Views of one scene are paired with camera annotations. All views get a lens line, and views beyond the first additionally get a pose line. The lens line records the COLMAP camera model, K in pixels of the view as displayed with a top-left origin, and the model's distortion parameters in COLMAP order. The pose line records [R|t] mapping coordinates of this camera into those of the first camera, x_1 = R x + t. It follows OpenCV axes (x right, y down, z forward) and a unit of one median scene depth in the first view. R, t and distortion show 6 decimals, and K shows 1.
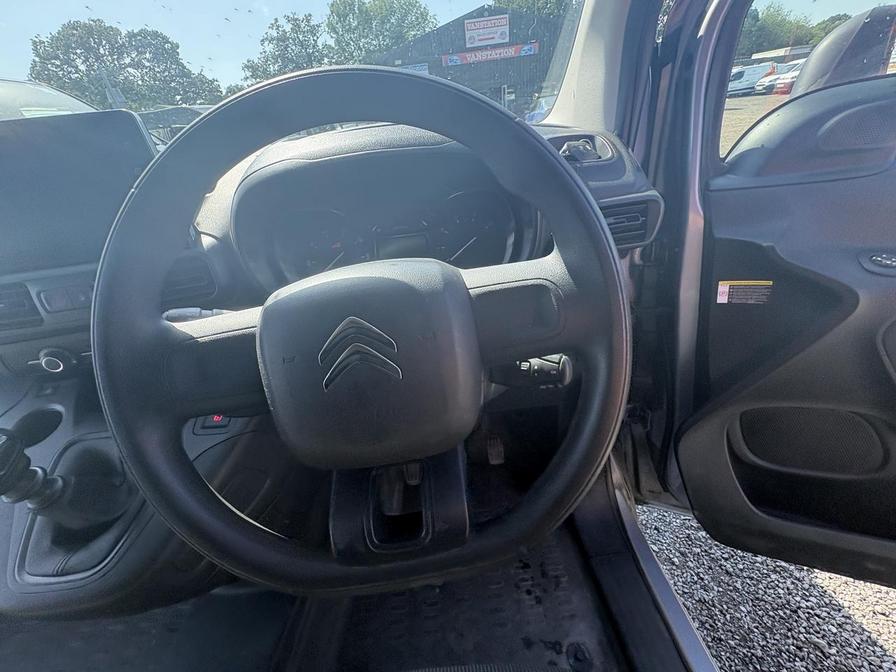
lens RADIAL K [[363.1, 0, 448.0], [0, 363.1, 336.0], [0, 0, 1]] dist [-0.001303, 0.000167]
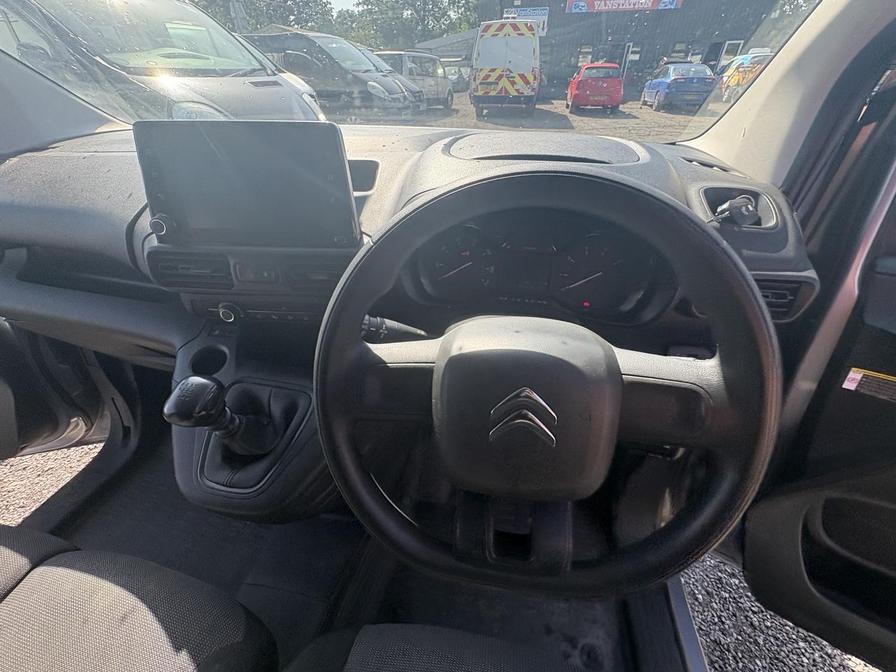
lens RADIAL K [[361.1, 0, 446.0], [0, 361.1, 337.8], [0, 0, 1]] dist [-0.000143, 0.000484]
pose [[0.966351, 0.219759, -0.133688, -0.130961], [-0.204454, 0.971587, 0.119235, -0.097433], [0.156092, -0.087890, 0.983824, -0.063854]]
